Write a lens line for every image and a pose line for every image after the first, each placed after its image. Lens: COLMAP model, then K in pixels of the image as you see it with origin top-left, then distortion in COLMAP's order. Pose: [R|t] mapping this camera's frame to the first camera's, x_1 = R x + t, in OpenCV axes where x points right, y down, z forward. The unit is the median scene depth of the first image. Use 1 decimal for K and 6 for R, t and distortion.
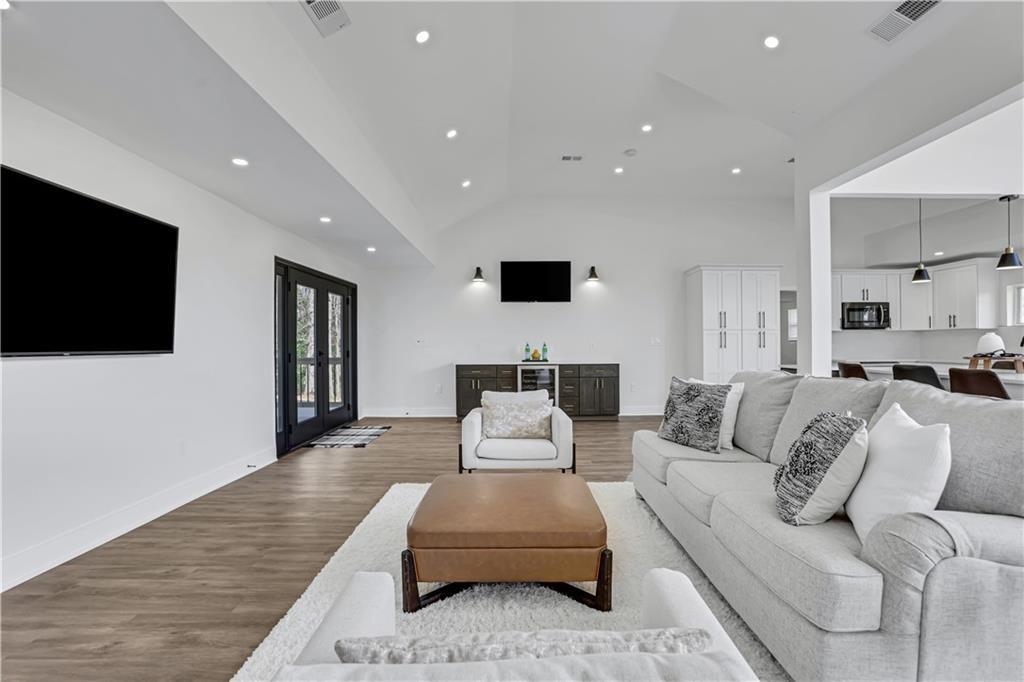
lens RADIAL K [[489.6, 0, 518.5], [0, 489.6, 344.2], [0, 0, 1]] dist [-0.087631, 0.049679]
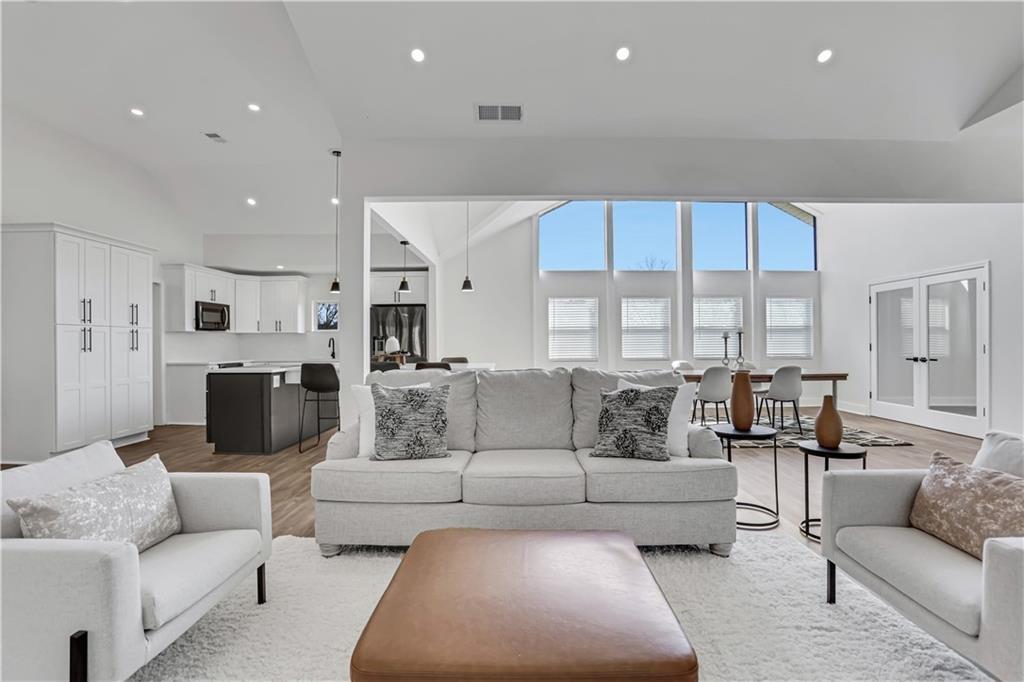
lens RADIAL K [[489.6, 0, 518.5], [0, 489.6, 344.2], [0, 0, 1]] dist [-0.087631, 0.049679]
pose [[-0.011201, 0.003219, 0.999932, -0.256697], [0.004451, 0.999985, -0.003170, 0.002016], [-0.999927, 0.004415, -0.011215, 0.391114]]
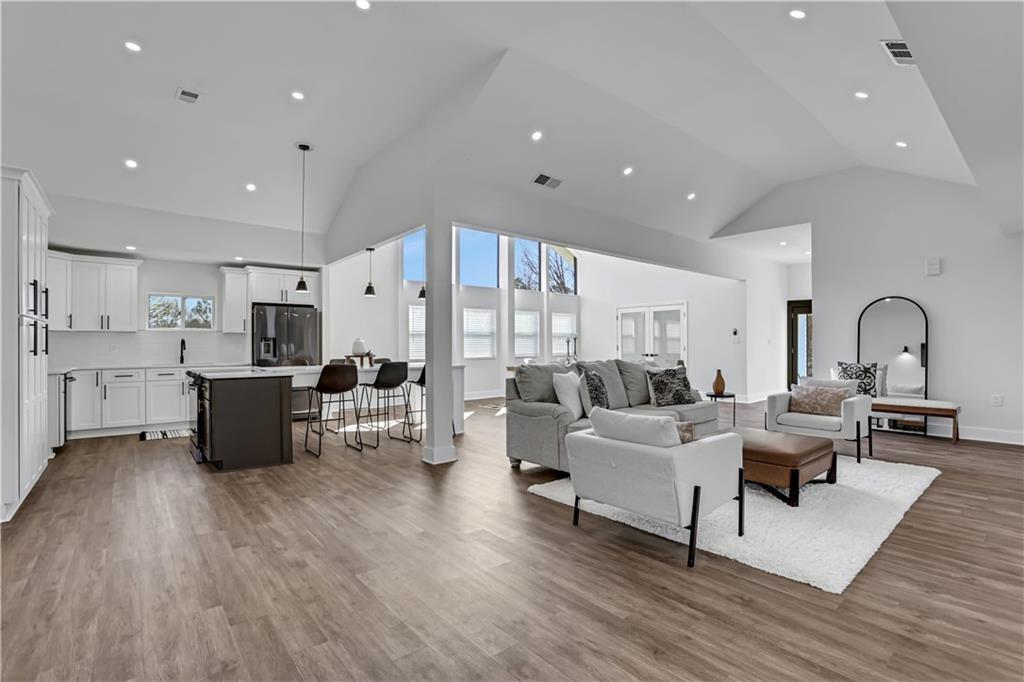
lens RADIAL K [[489.6, 0, 518.5], [0, 489.6, 344.2], [0, 0, 1]] dist [-0.087631, 0.049679]
pose [[-0.658605, 0.007470, 0.752452, -0.269401], [0.005147, 0.999972, -0.005423, 0.002676], [-0.752472, 0.000301, -0.658625, 1.031973]]
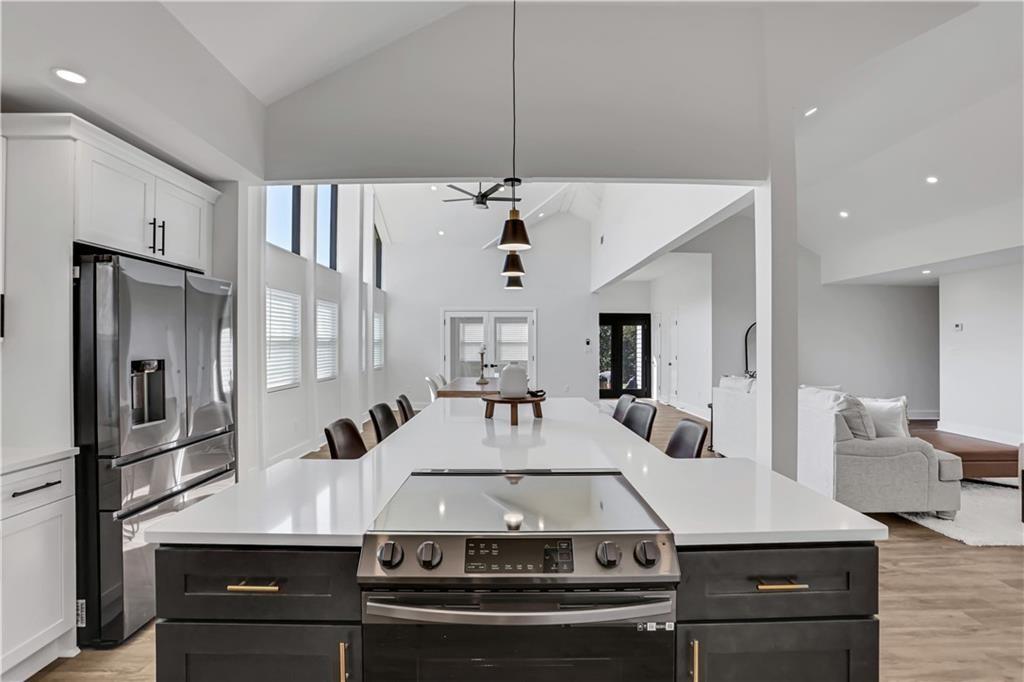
lens RADIAL K [[489.6, 0, 518.5], [0, 489.6, 344.2], [0, 0, 1]] dist [-0.087631, 0.049679]
pose [[-0.999044, 0.005696, -0.043344, 0.710011], [0.005713, 0.999984, -0.000259, -0.033140], [0.043341, -0.000507, -0.999060, 1.102473]]
